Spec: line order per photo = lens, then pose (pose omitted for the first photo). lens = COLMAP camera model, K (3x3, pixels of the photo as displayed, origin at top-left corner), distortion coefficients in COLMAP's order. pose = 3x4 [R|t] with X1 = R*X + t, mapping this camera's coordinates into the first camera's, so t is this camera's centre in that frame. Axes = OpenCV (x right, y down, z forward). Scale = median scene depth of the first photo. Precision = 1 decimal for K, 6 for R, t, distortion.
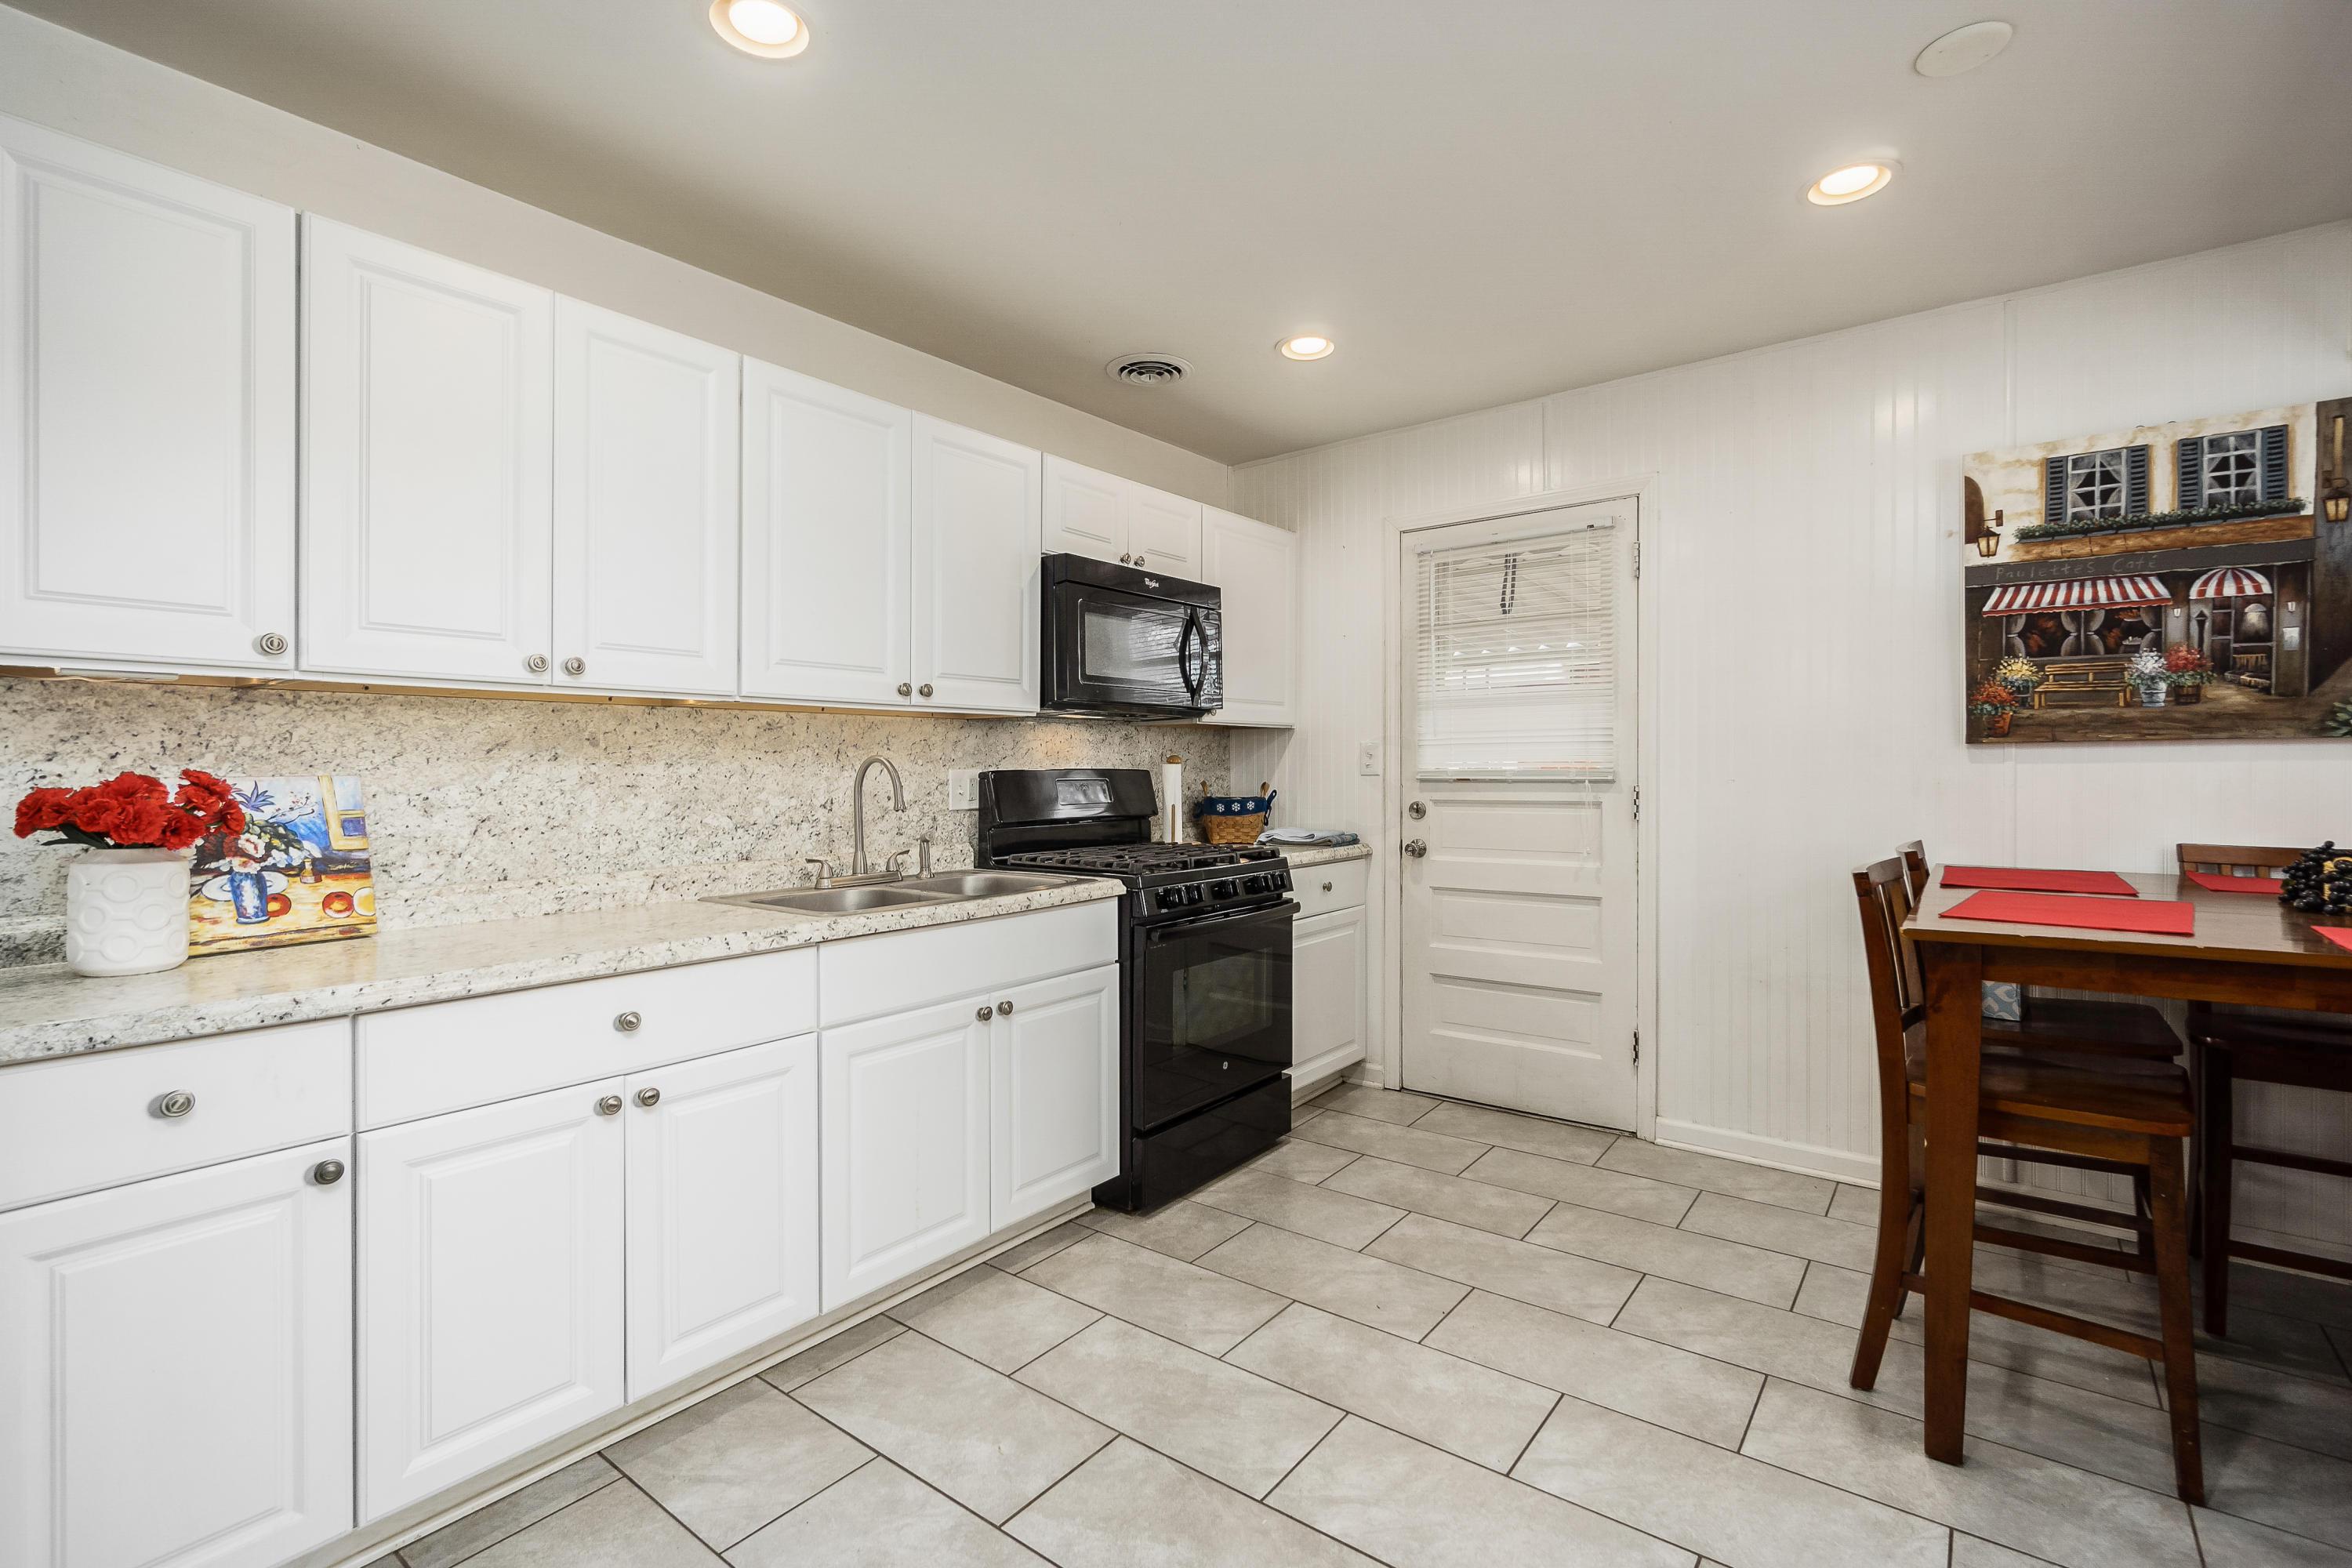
lens RADIAL K [[1052.1, 0, 1176.0], [0, 1052.1, 784.0], [0, 0, 1]] dist [-0.001460, -0.000121]
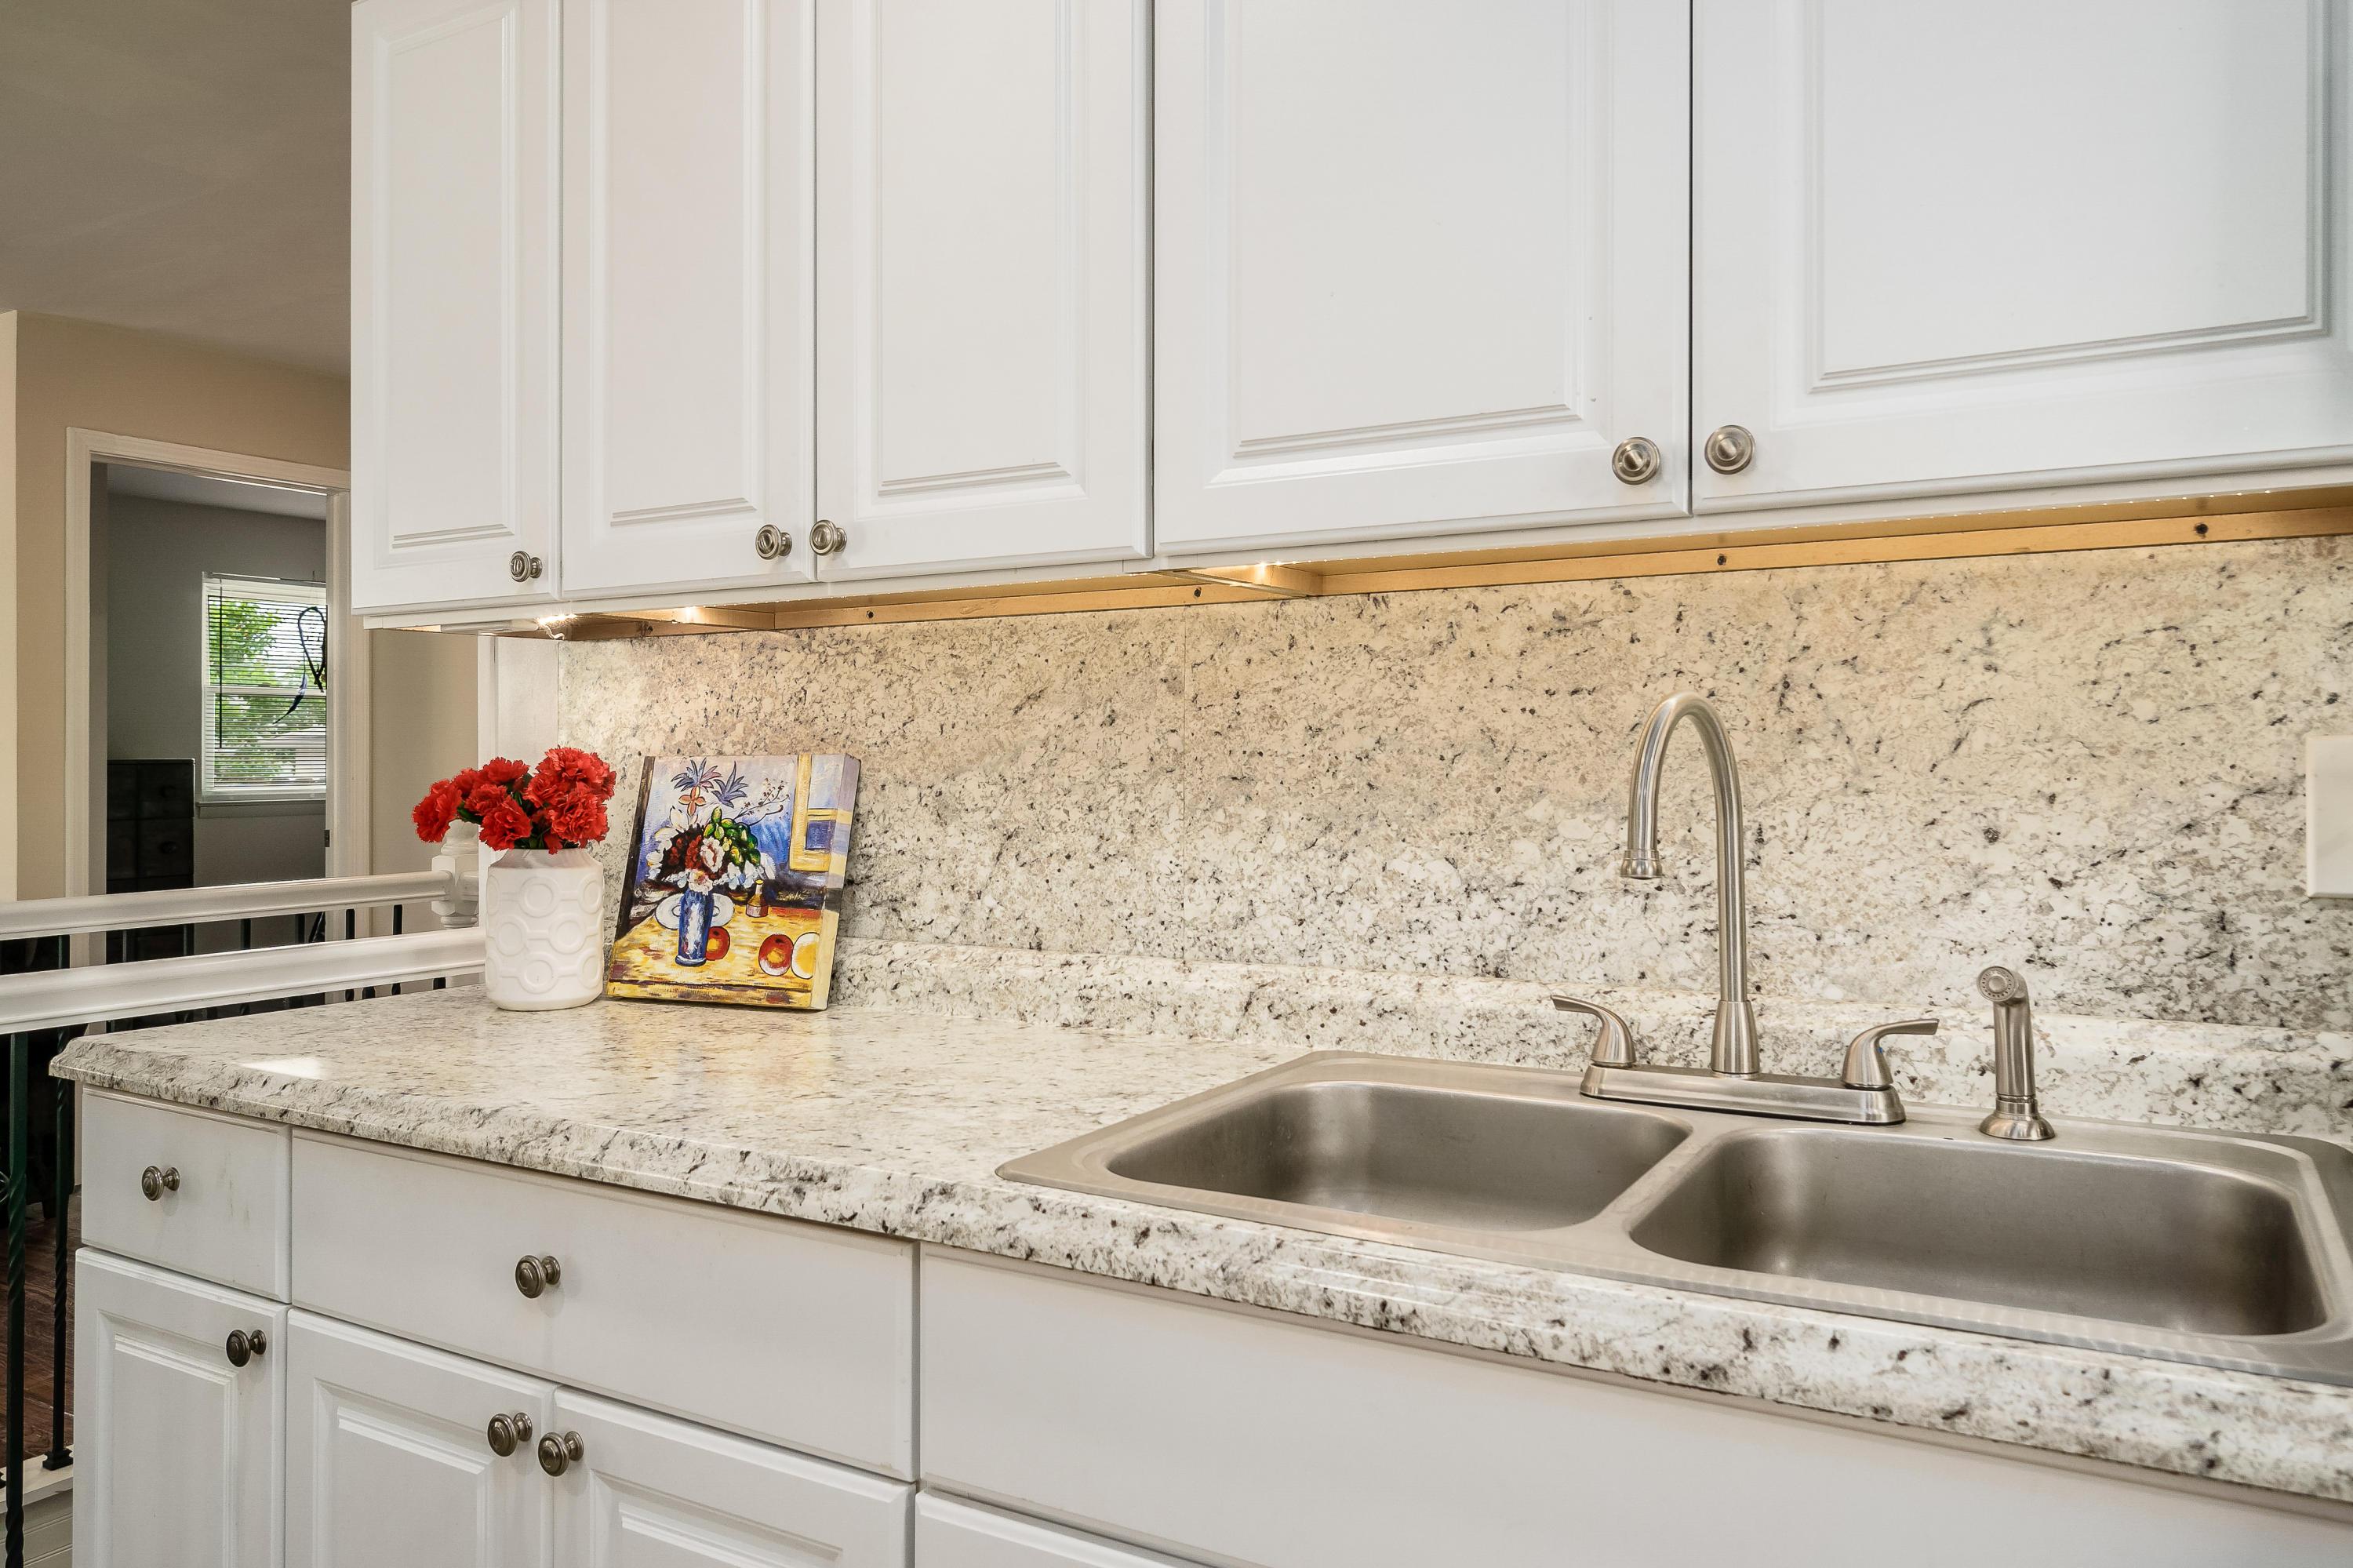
lens RADIAL K [[1660.5, 0, 1144.9], [0, 1660.5, 746.9], [0, 0, 1]] dist [0.002688, -0.000228]
pose [[0.119440, 0.002226, -0.992839, 0.226663], [-0.005859, 0.999982, 0.001537, -0.014684], [0.992824, 0.005634, 0.119451, 1.026994]]
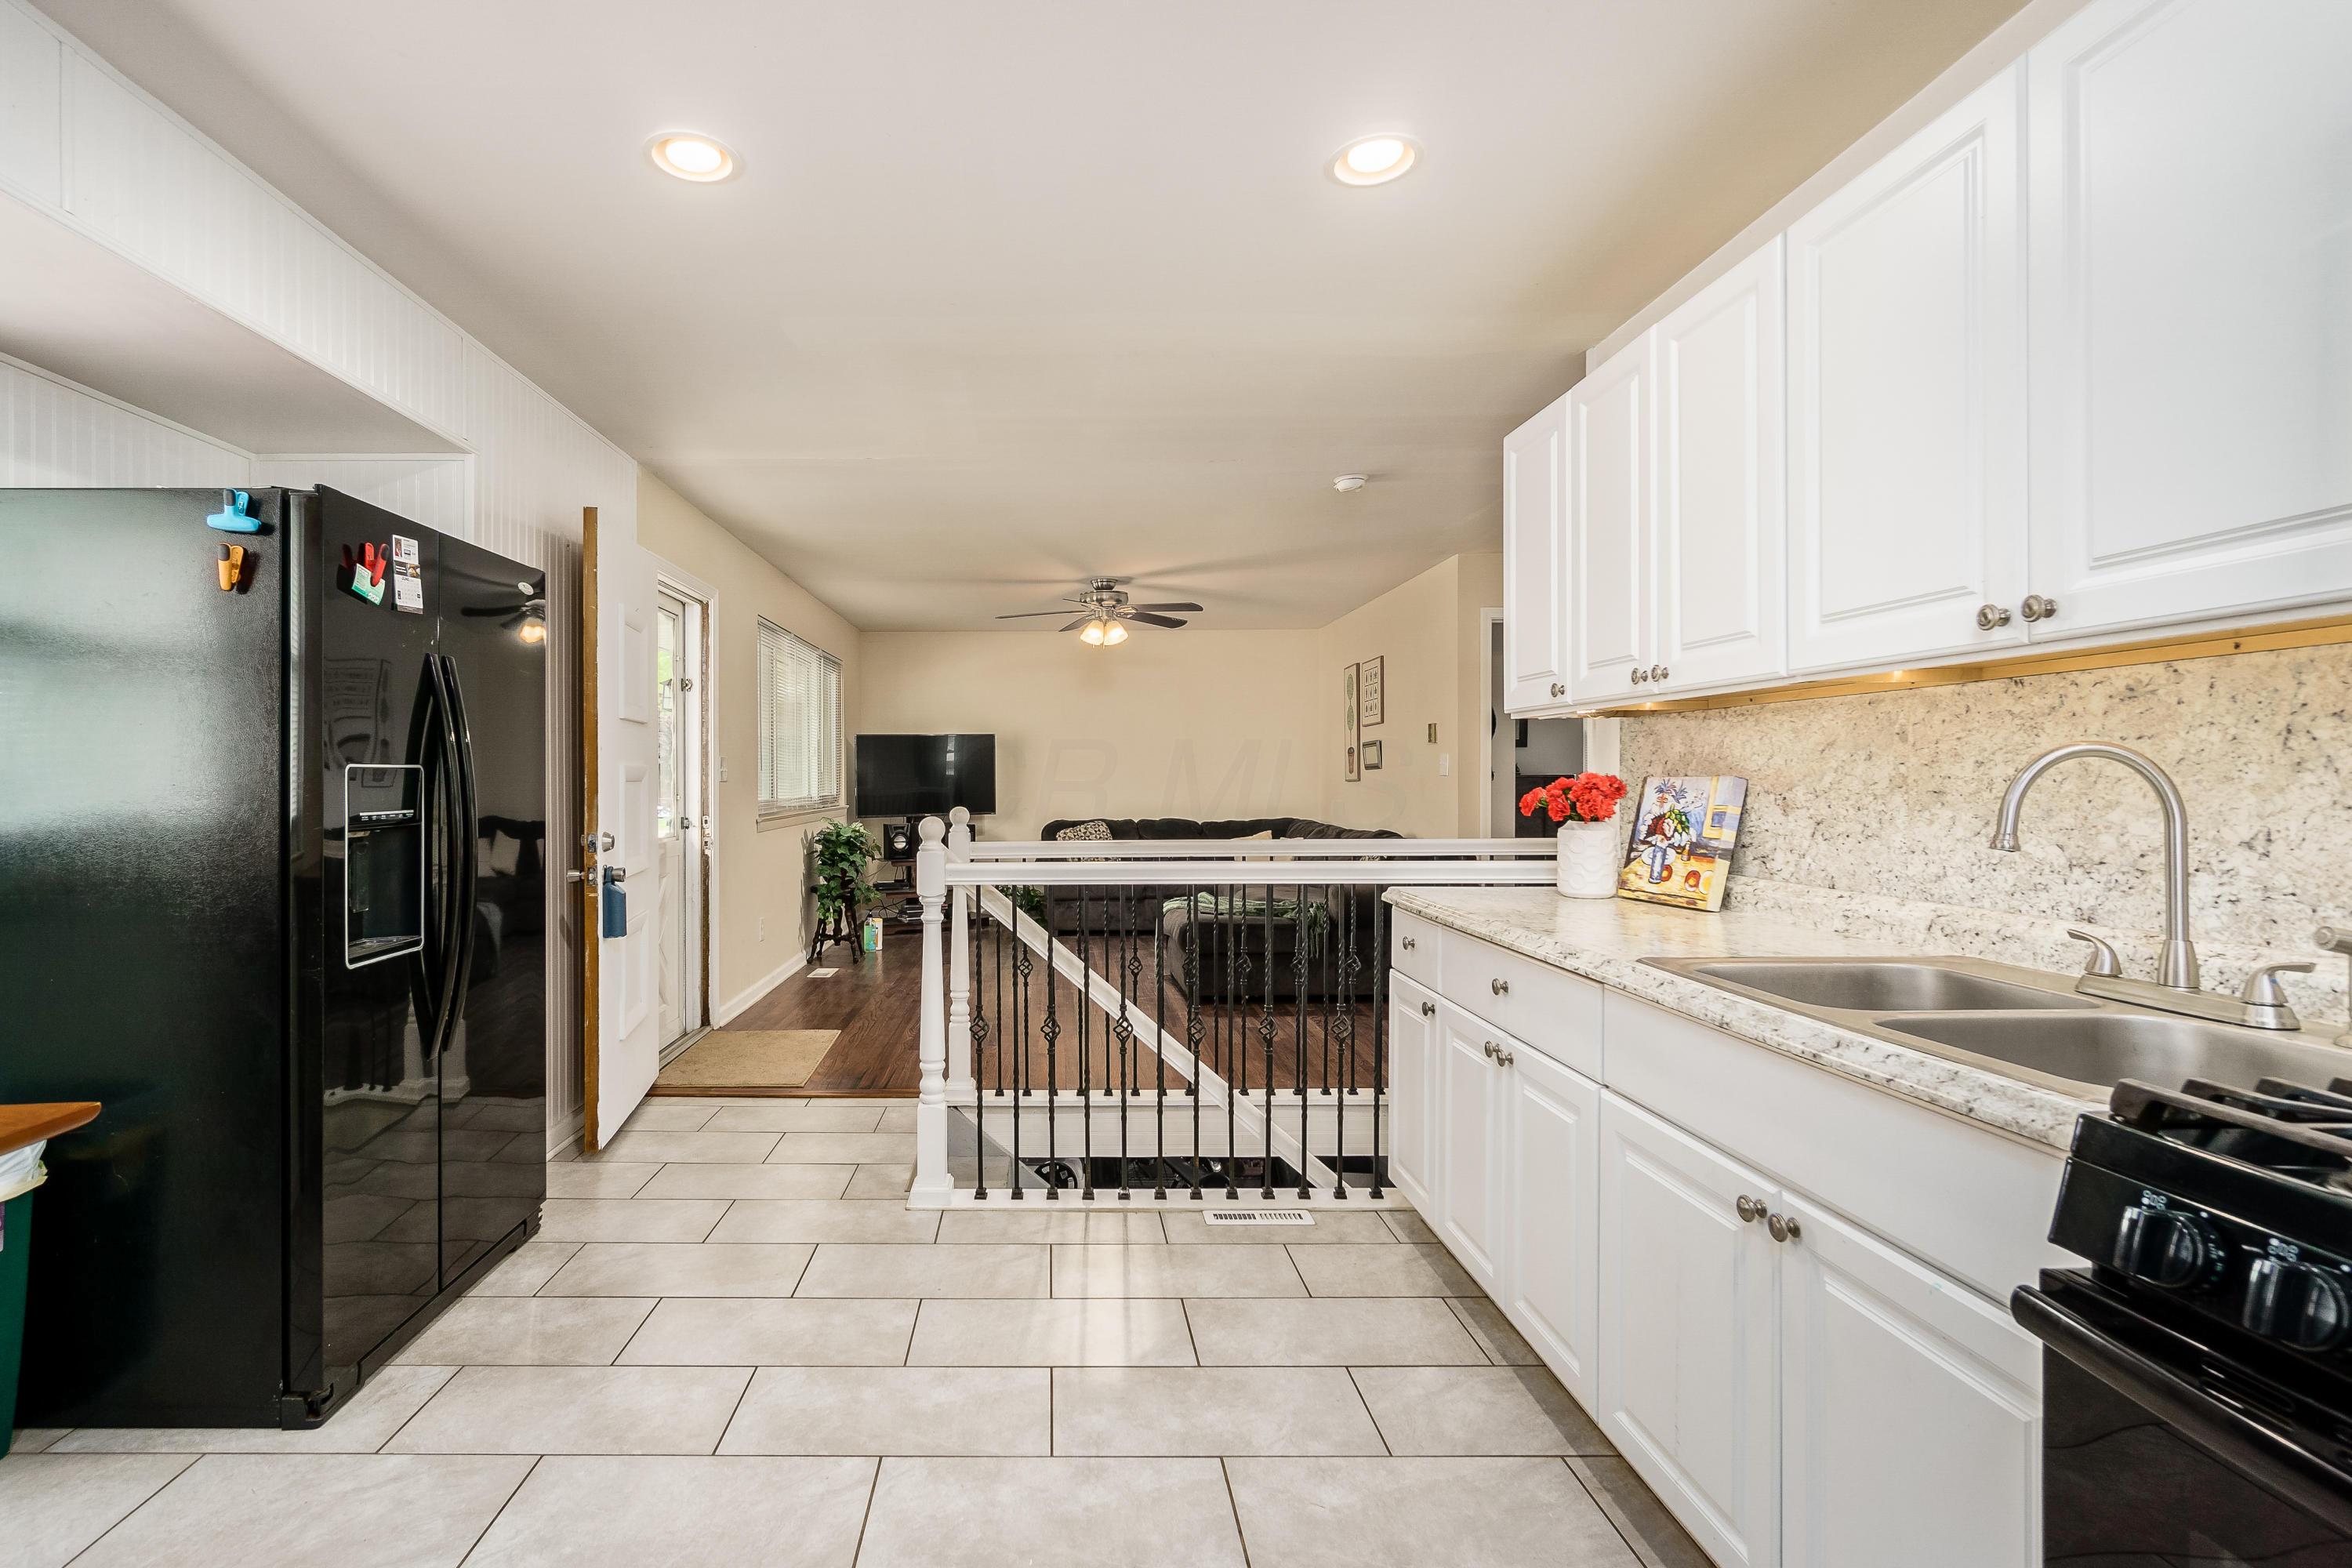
lens RADIAL K [[1092.7, 0, 1068.3], [0, 1092.7, 774.7], [0, 0, 1]] dist [-0.002183, 0.000501]
pose [[-0.776181, 0.007736, -0.630463, 0.545356], [0.001202, 0.999941, 0.010790, -0.023212], [0.630509, 0.007617, -0.776145, 1.429497]]
